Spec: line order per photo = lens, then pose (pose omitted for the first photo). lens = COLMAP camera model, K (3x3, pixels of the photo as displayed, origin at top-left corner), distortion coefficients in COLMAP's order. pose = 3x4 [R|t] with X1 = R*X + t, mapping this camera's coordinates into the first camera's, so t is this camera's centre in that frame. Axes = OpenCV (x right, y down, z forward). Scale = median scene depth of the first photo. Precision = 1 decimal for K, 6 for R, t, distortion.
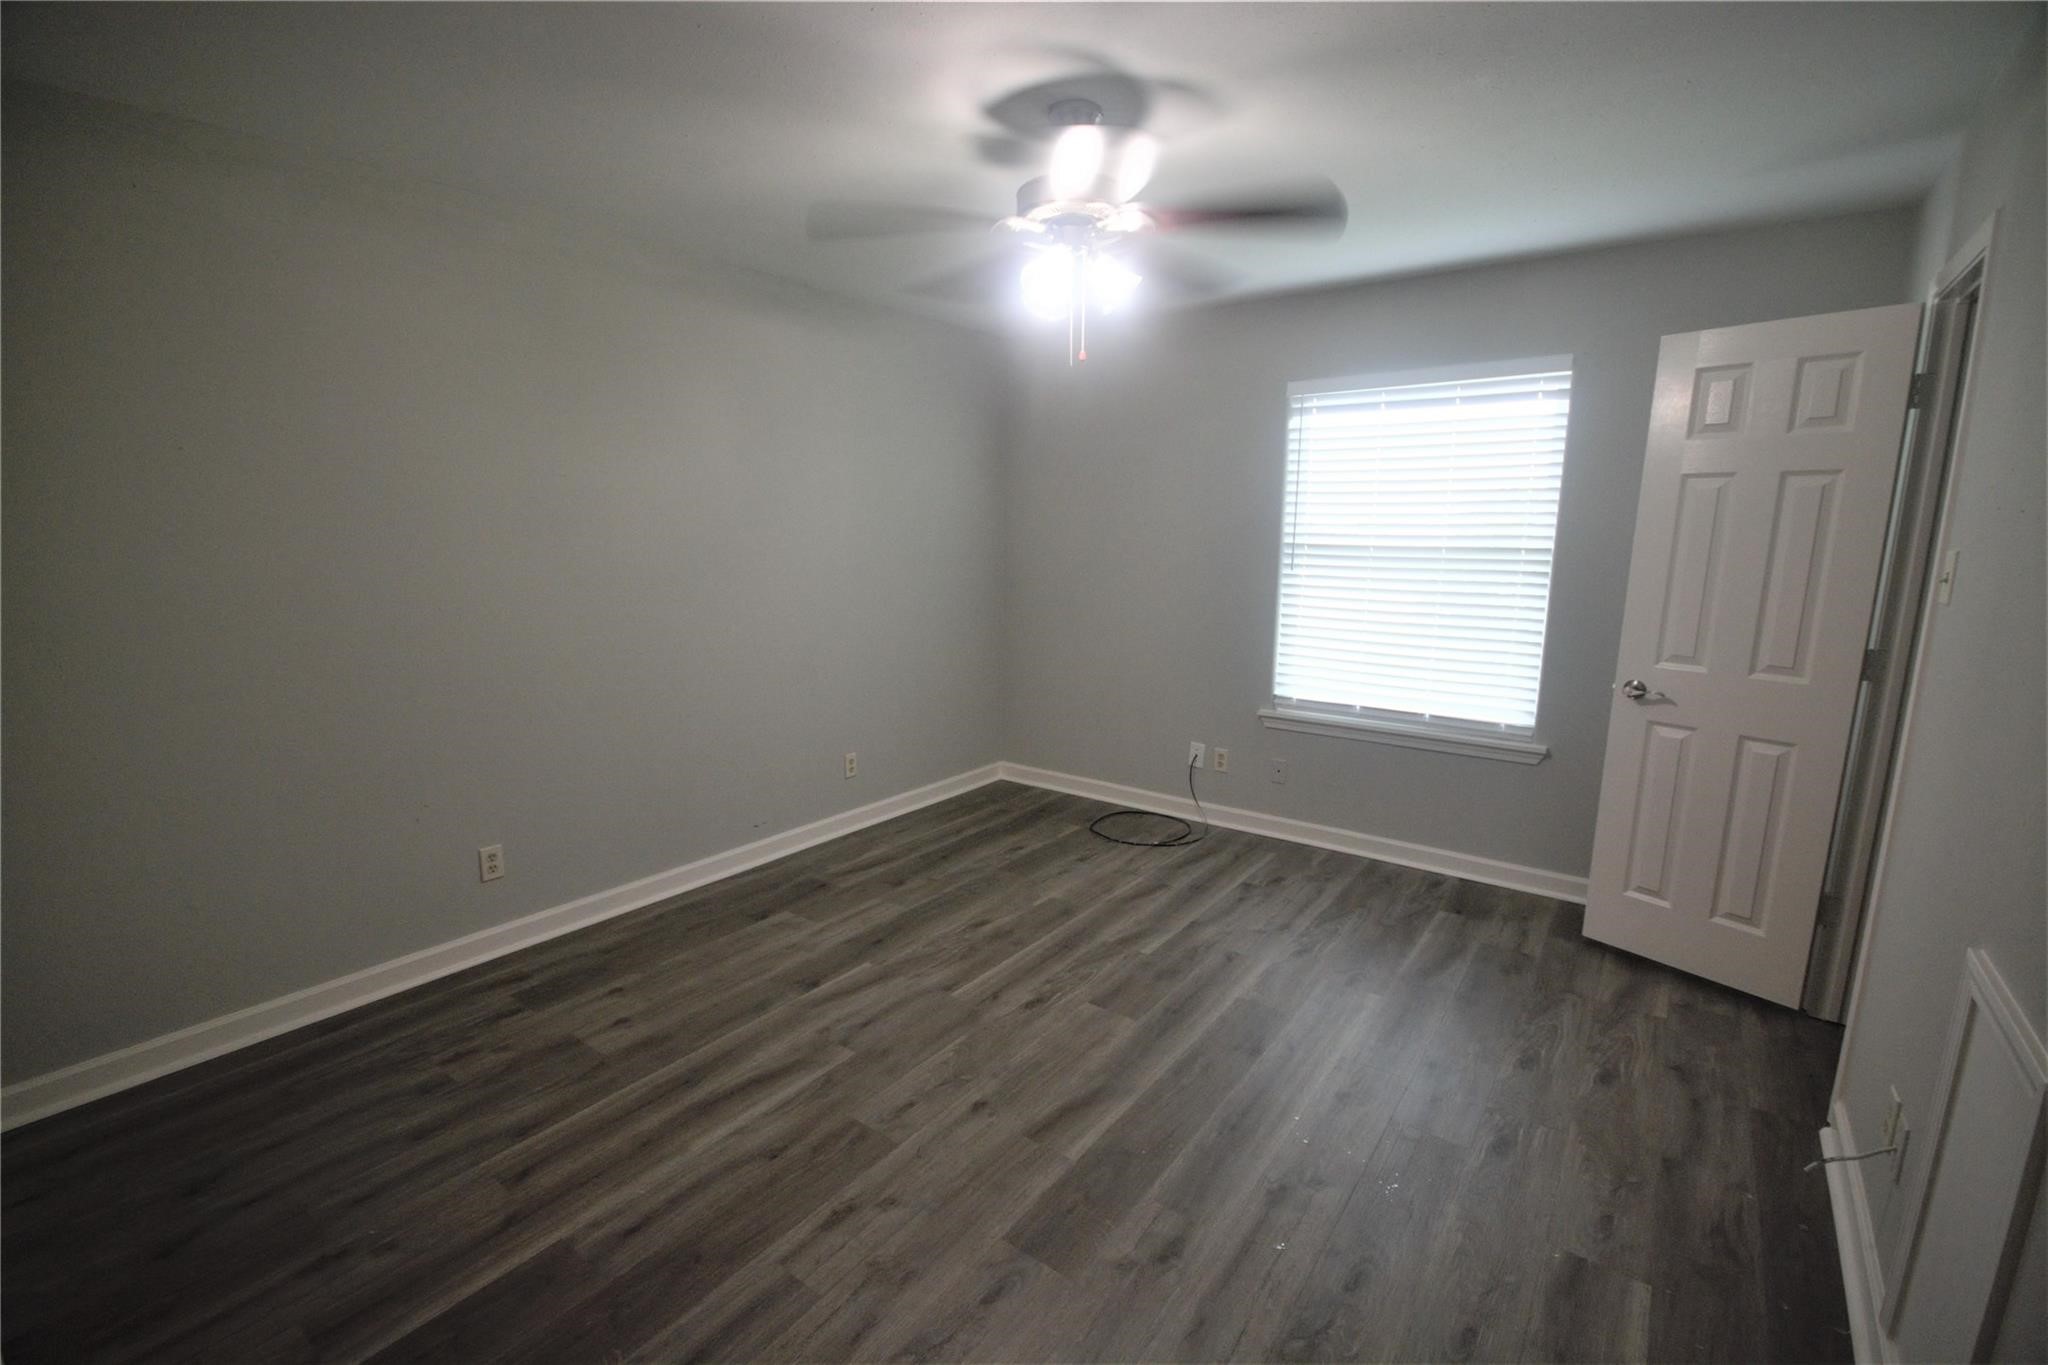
lens RADIAL K [[895.3, 0, 1025.1], [0, 895.3, 693.1], [0, 0, 1]] dist [-0.000500, -0.001825]
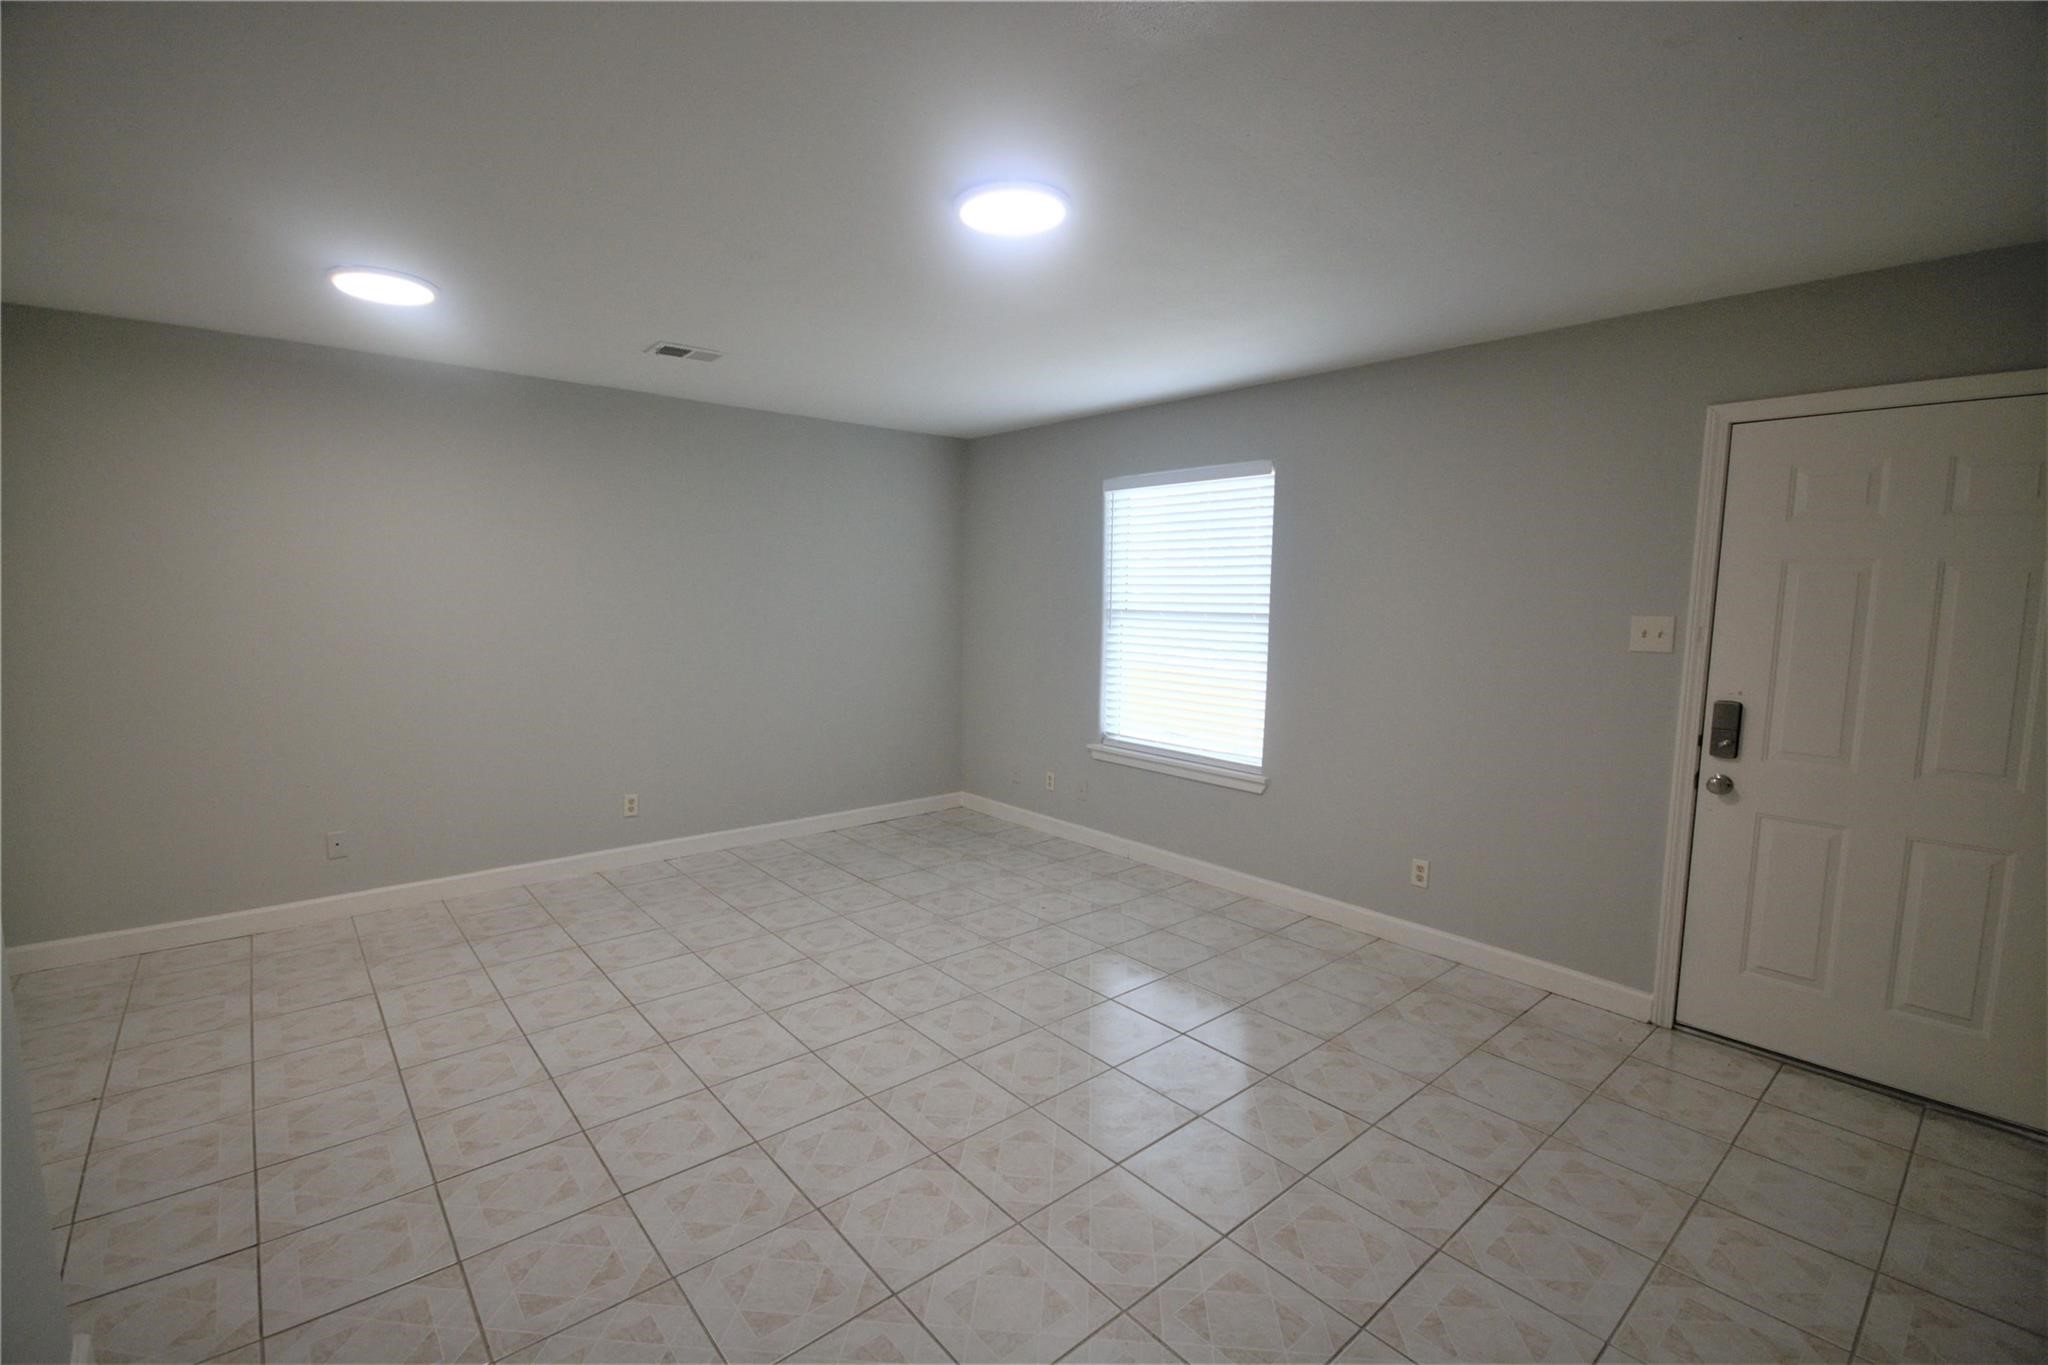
lens RADIAL K [[895.3, 0, 1026.7], [0, 895.3, 690.2], [0, 0, 1]] dist [-0.000500, -0.001825]
pose [[0.977906, 0.015059, -0.208503, 0.614915], [-0.029991, 0.997190, -0.068643, 0.043302], [0.206884, 0.073380, 0.975610, -0.295375]]
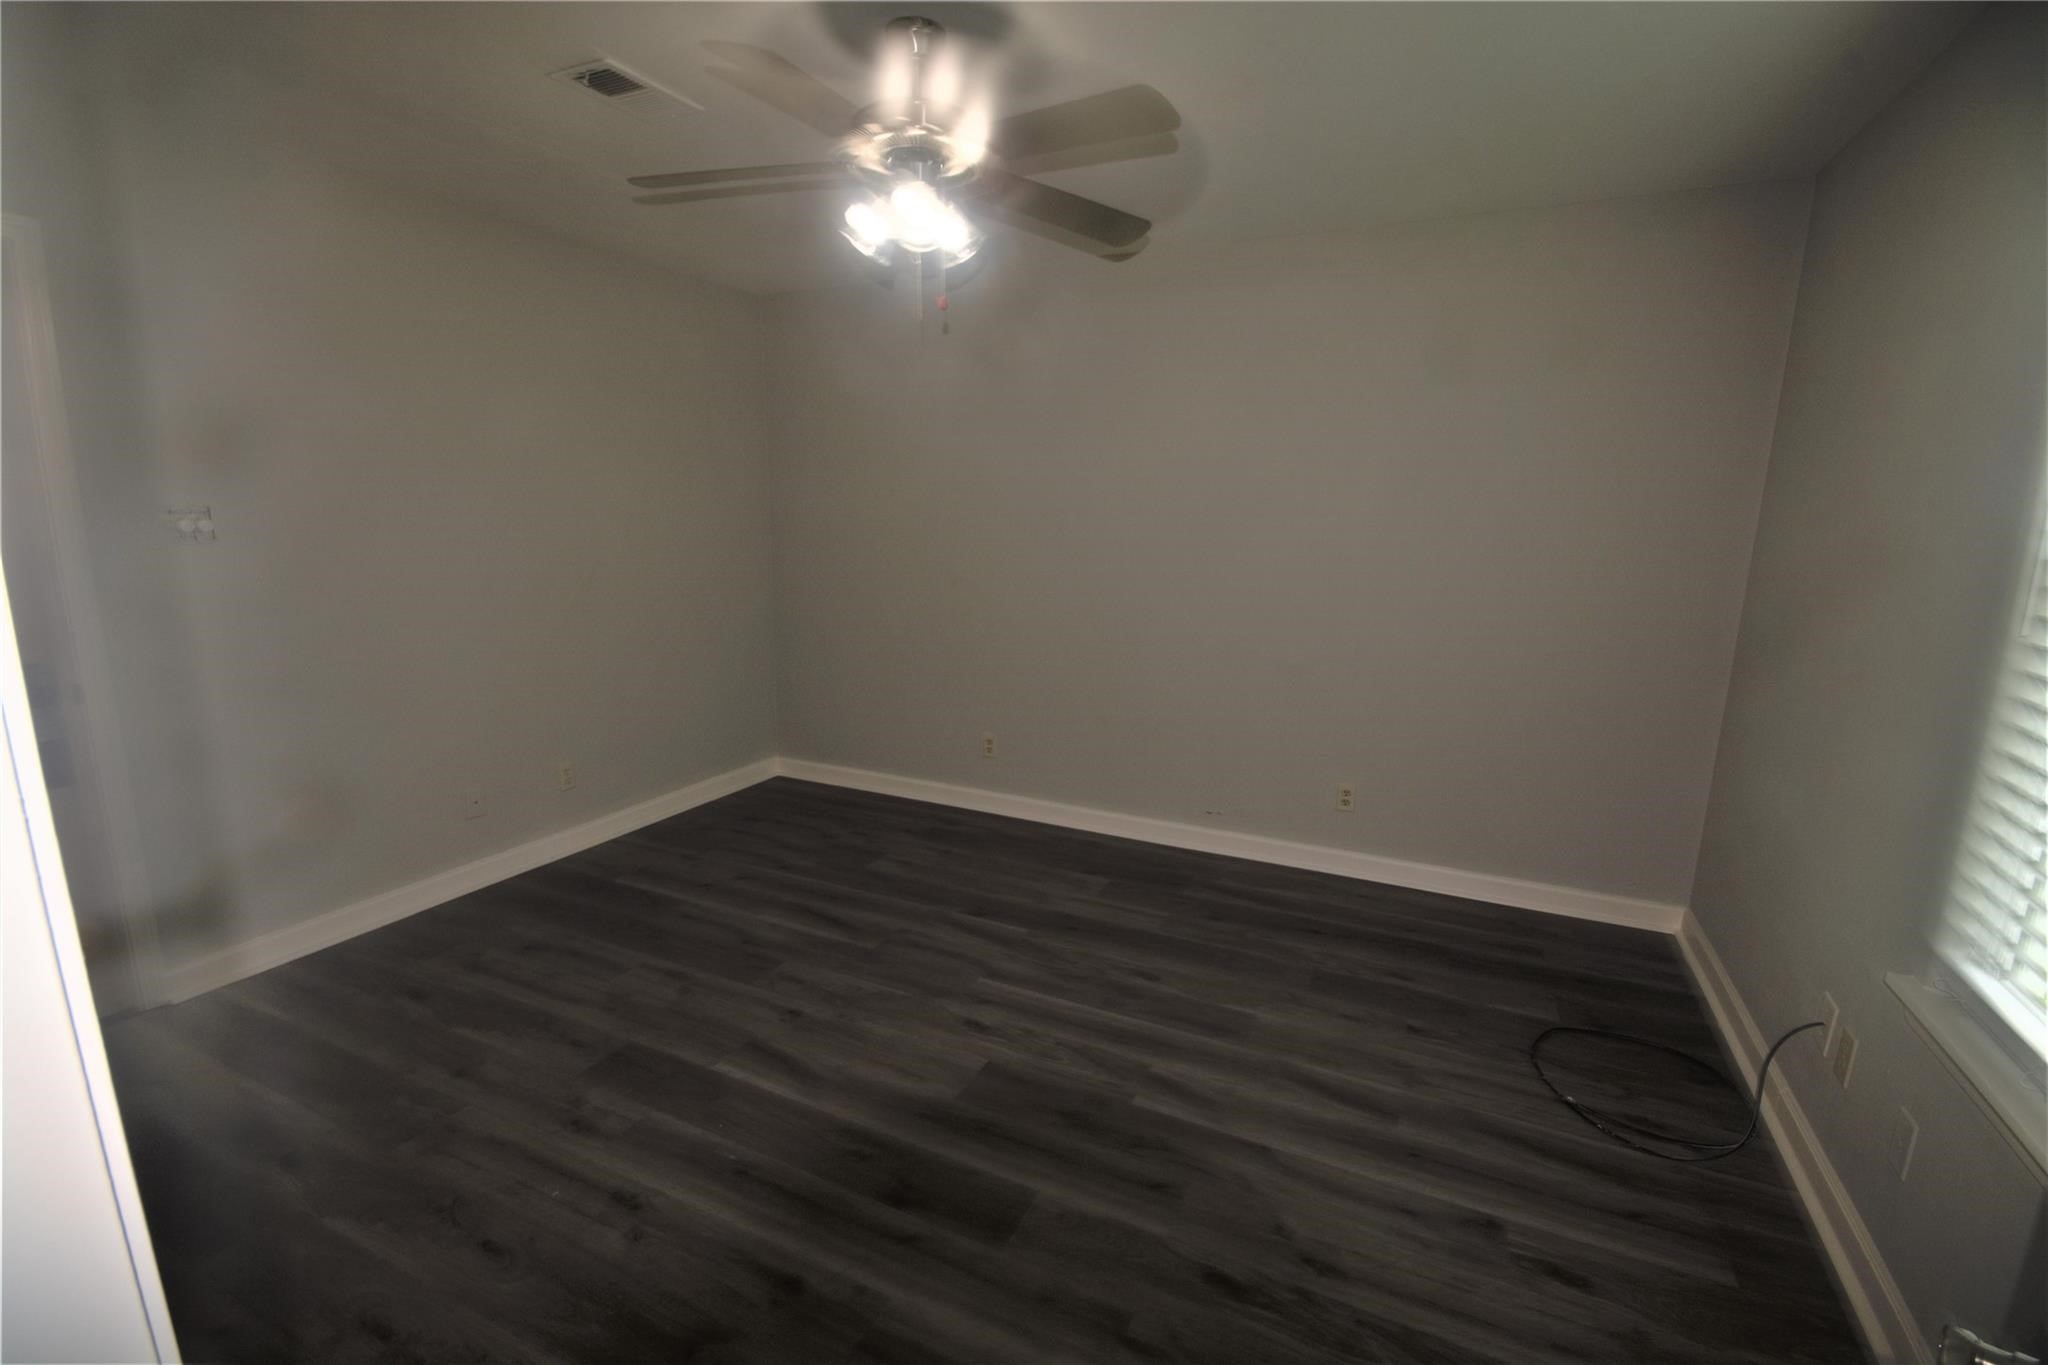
lens RADIAL K [[895.3, 0, 1036.0], [0, 895.3, 671.5], [0, 0, 1]] dist [-0.000500, -0.001825]
pose [[0.190555, 0.168463, -0.967114, 0.807586], [-0.190614, 0.972765, 0.131890, -0.134291], [0.962993, 0.159213, 0.217476, 0.760073]]
